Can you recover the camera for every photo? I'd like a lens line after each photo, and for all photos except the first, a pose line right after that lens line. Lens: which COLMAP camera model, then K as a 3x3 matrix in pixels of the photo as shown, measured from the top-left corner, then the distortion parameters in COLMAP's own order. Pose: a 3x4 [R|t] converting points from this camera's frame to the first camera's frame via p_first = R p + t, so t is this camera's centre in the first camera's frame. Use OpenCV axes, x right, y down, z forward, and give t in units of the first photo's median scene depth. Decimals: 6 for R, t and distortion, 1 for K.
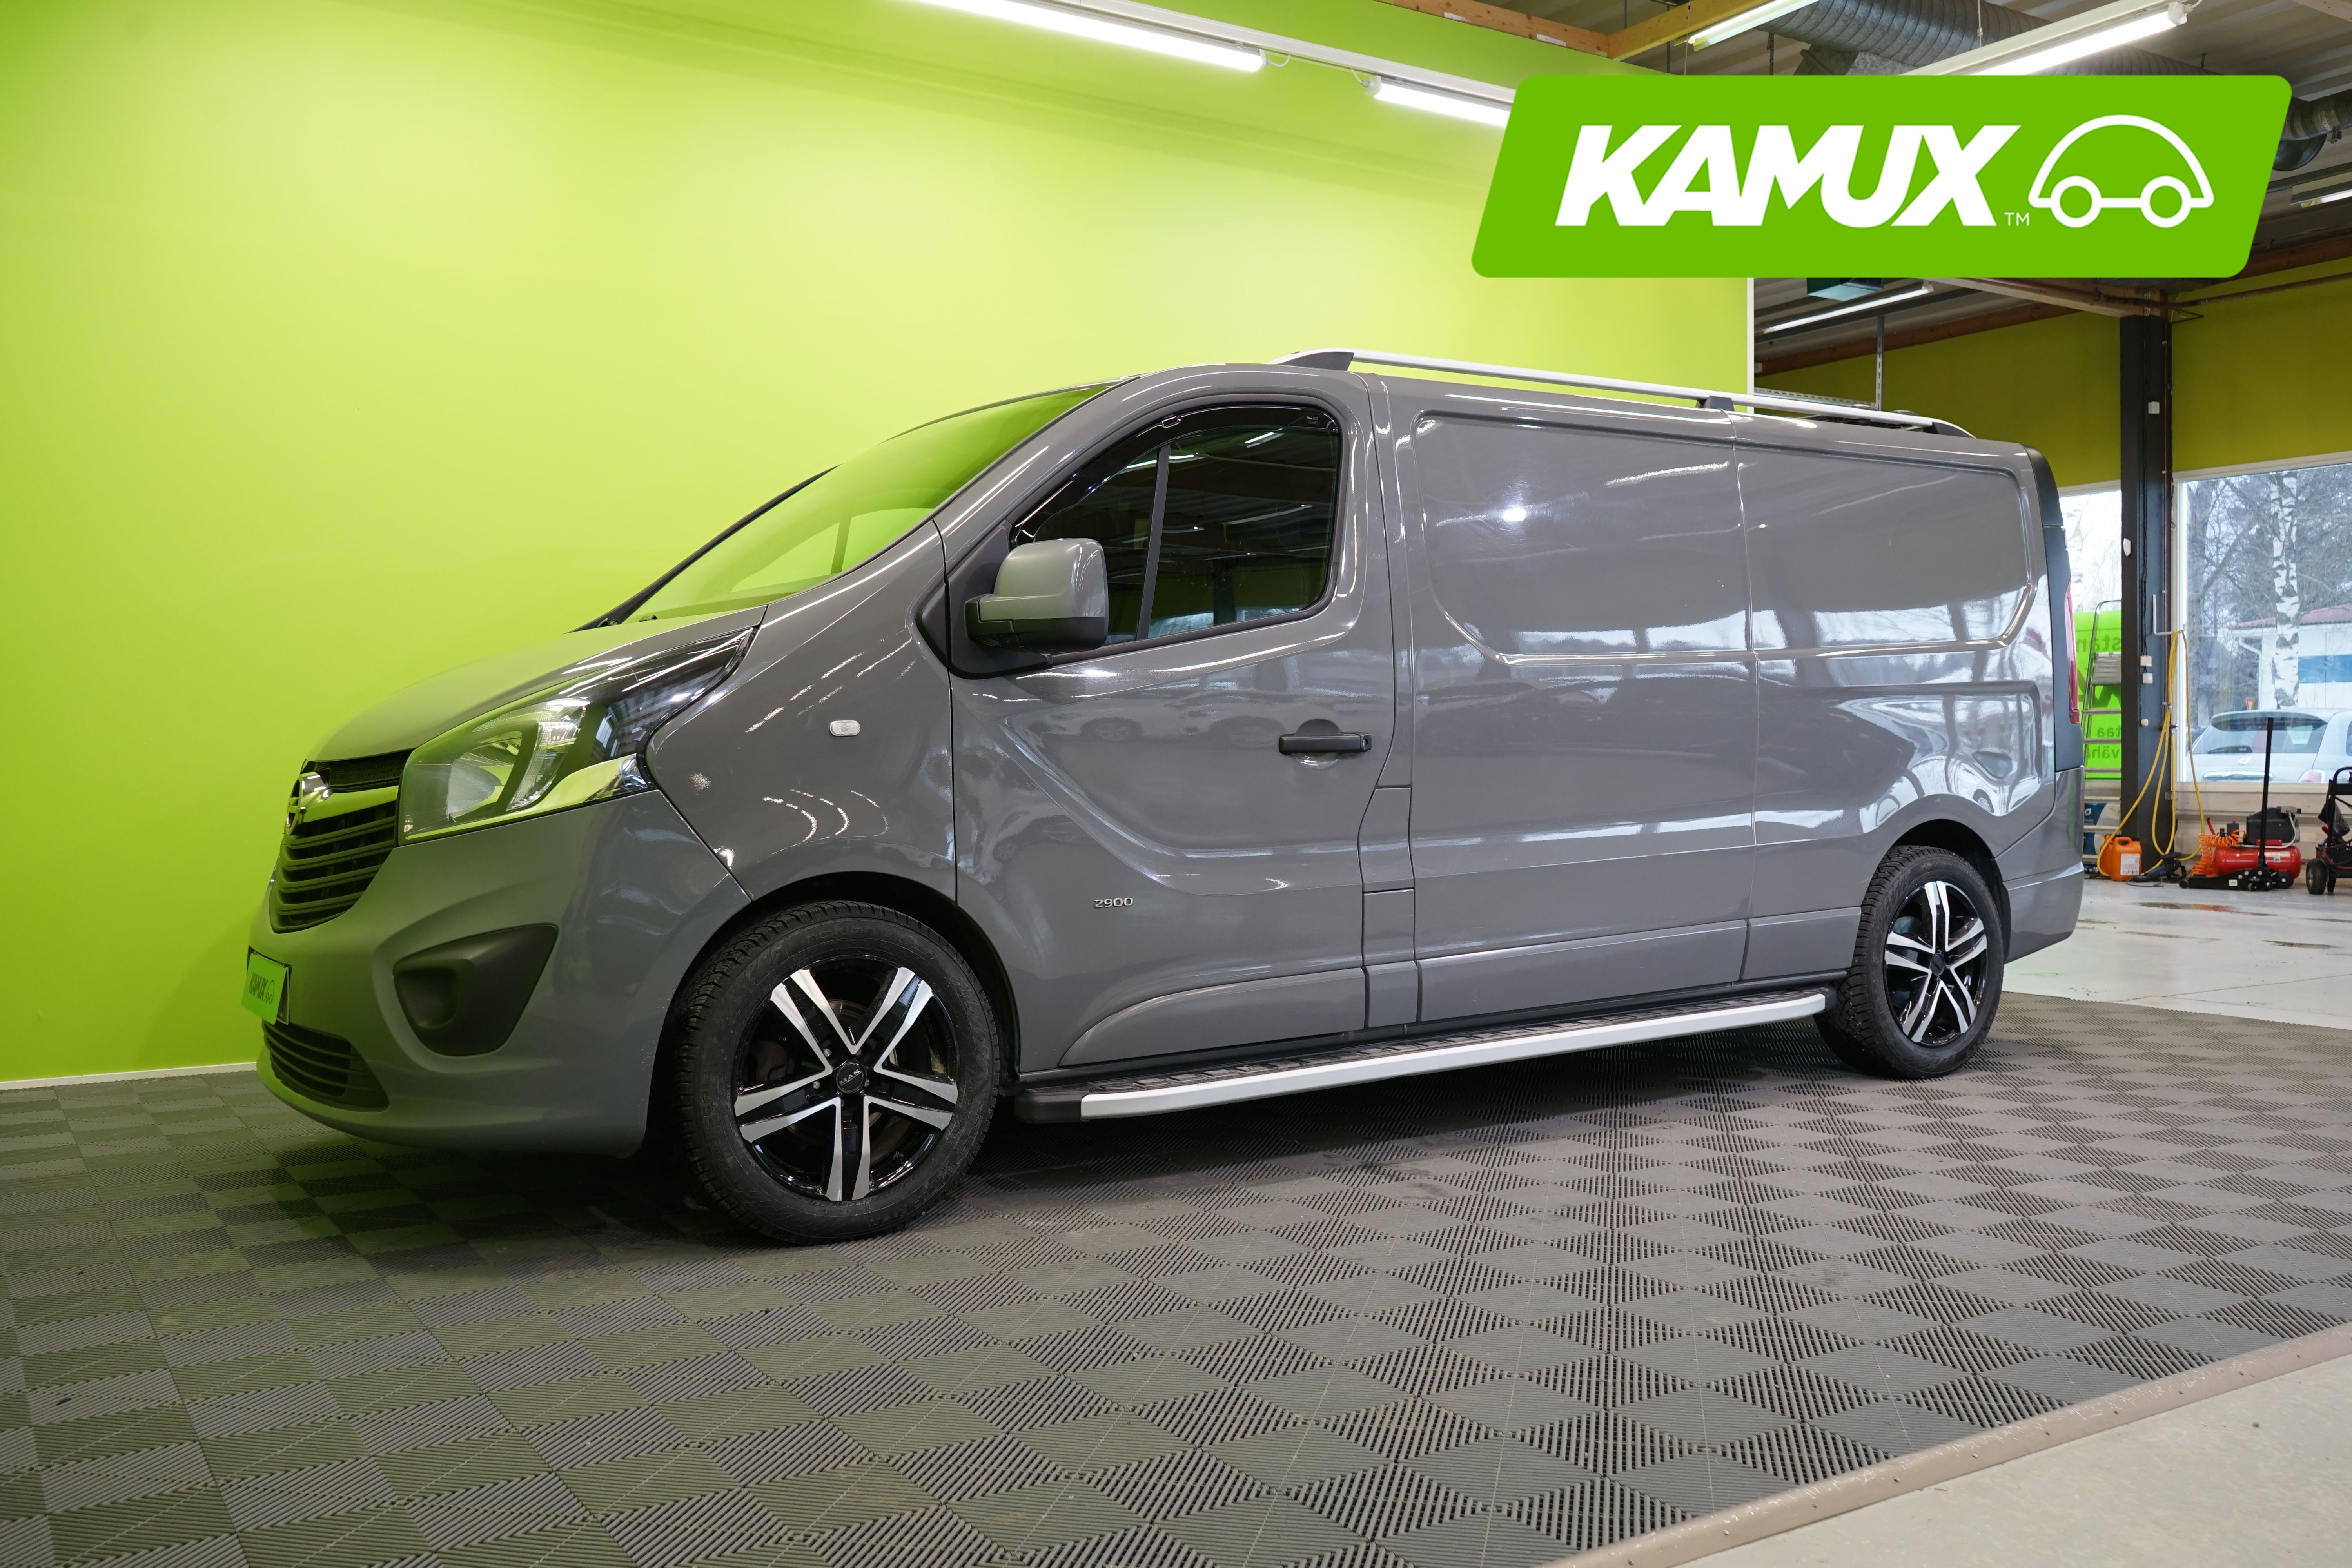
lens RADIAL K [[2032.3, 0, 1137.5], [0, 2032.3, 797.5], [0, 0, 1]] dist [-0.012087, -0.022198]
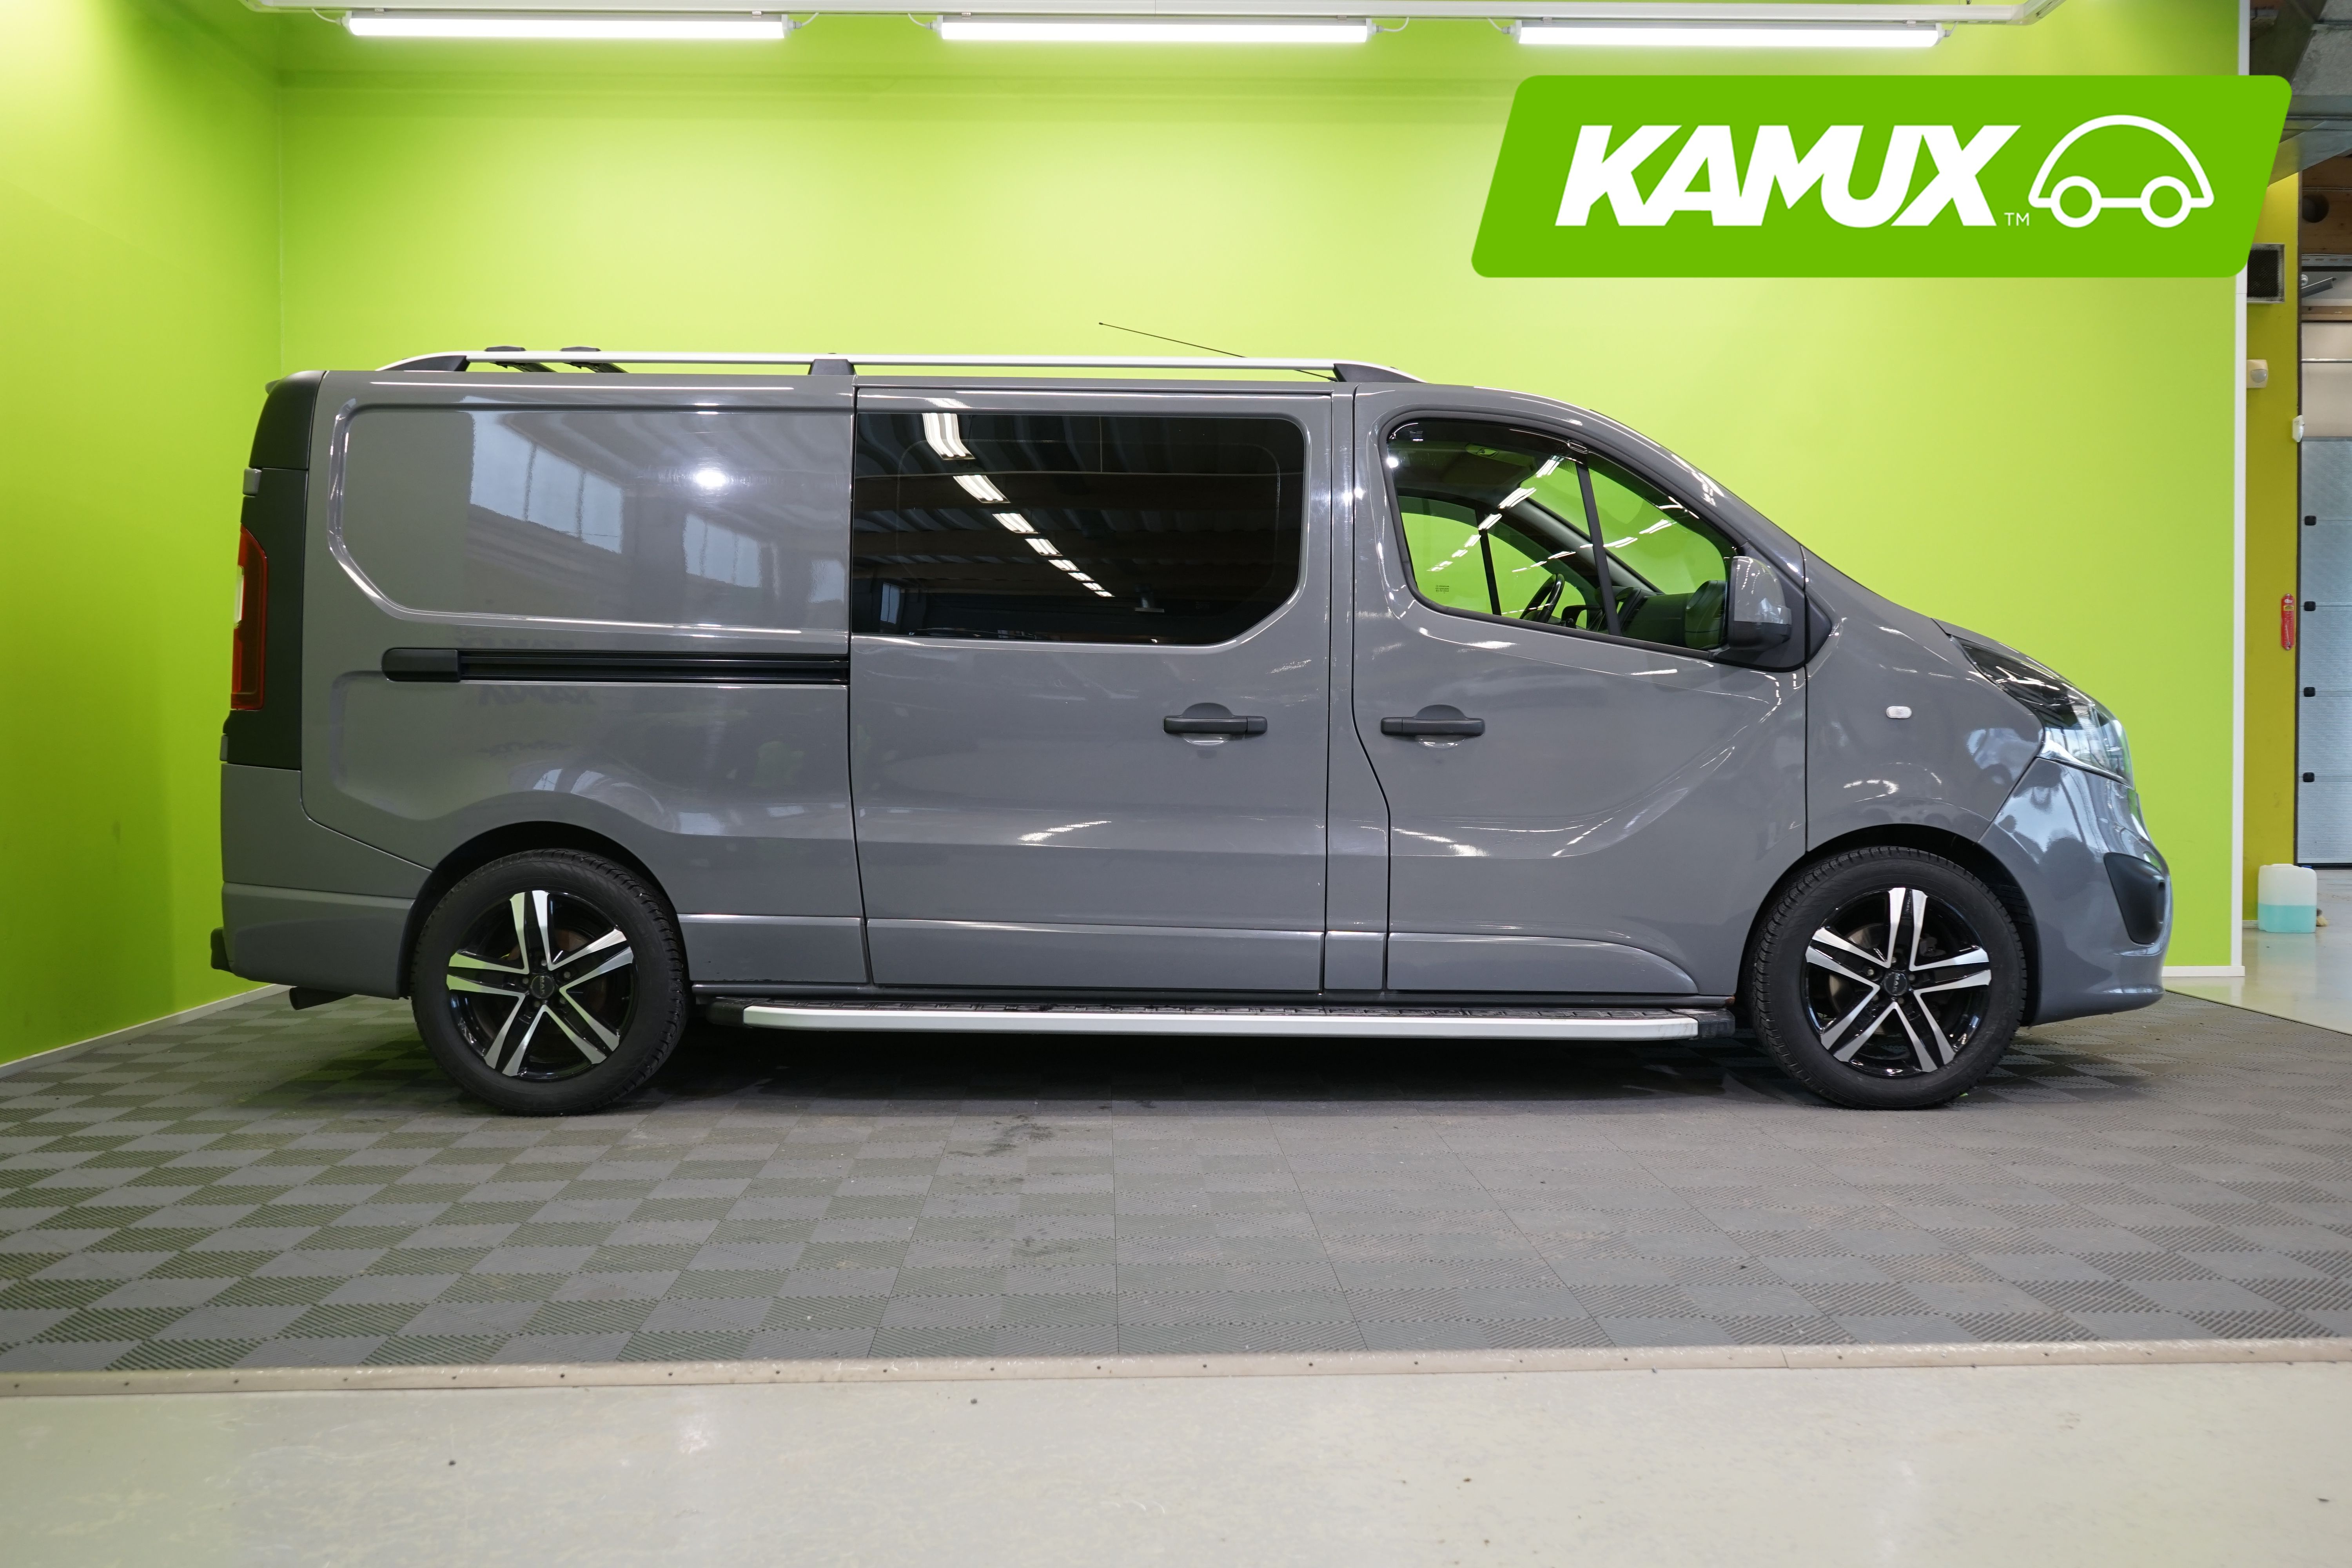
lens RADIAL K [[1976.5, 0, 1089.7], [0, 1976.5, 726.6], [0, 0, 1]] dist [-0.016396, -0.009175]
pose [[0.858784, 0.012882, -0.512175, 1.128318], [-0.011738, 0.999916, 0.005468, -0.057664], [0.512203, 0.001316, 0.858864, 0.235238]]
